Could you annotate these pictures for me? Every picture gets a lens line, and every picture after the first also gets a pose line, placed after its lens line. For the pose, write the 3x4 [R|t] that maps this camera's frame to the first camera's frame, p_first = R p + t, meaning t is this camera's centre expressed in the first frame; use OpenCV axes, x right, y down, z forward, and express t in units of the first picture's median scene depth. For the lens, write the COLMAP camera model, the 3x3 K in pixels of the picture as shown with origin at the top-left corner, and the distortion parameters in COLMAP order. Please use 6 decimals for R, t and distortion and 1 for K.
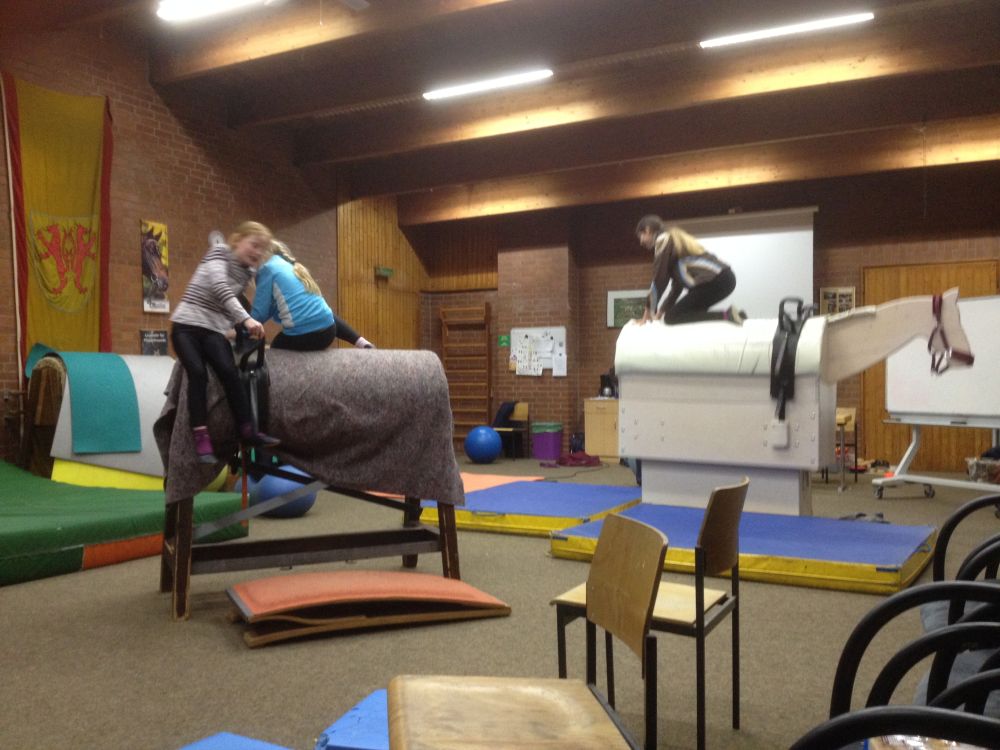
lens RADIAL K [[925.8, 0, 496.9], [0, 925.8, 384.6], [0, 0, 1]] dist [0.205496, -0.458169]
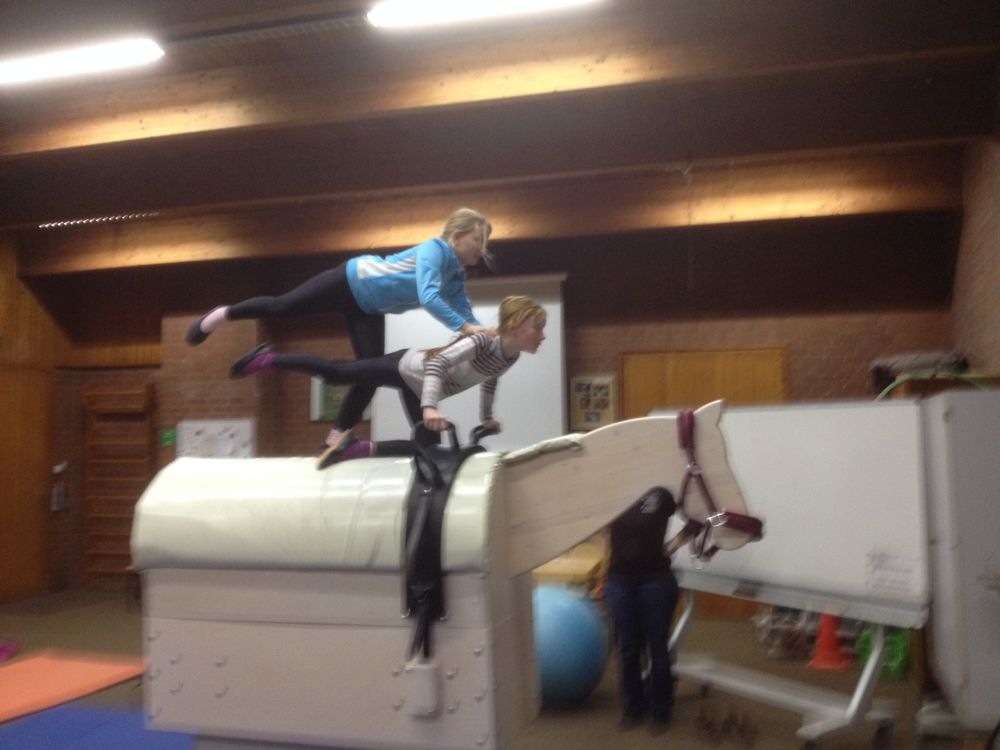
lens RADIAL K [[927.9, 0, 495.8], [0, 927.9, 388.9], [0, 0, 1]] dist [0.167205, -0.341763]
pose [[0.980280, 0.011166, 0.197299, 0.118523], [0.001697, 0.997890, -0.064908, -0.039240], [-0.197608, 0.063962, 0.978192, 0.238966]]
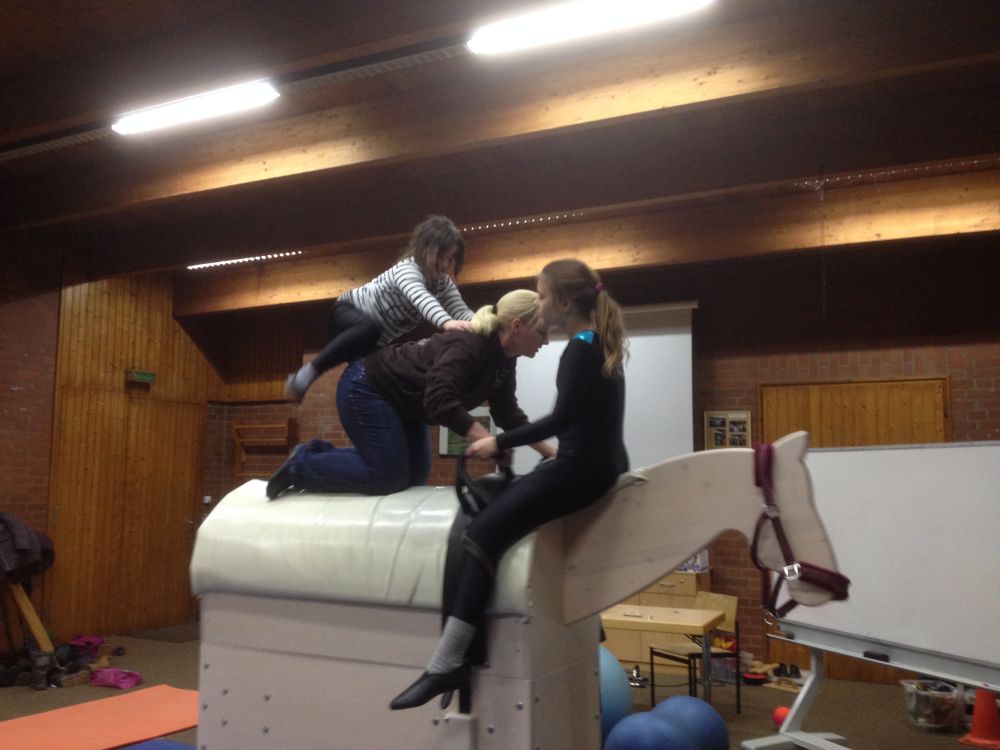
lens RADIAL K [[929.1, 0, 499.2], [0, 929.1, 388.8], [0, 0, 1]] dist [0.173287, -0.373634]
pose [[0.999714, 0.015825, 0.017952, 0.155315], [-0.013915, 0.994694, -0.101931, -0.039950], [-0.019470, 0.101652, 0.994629, 0.255718]]
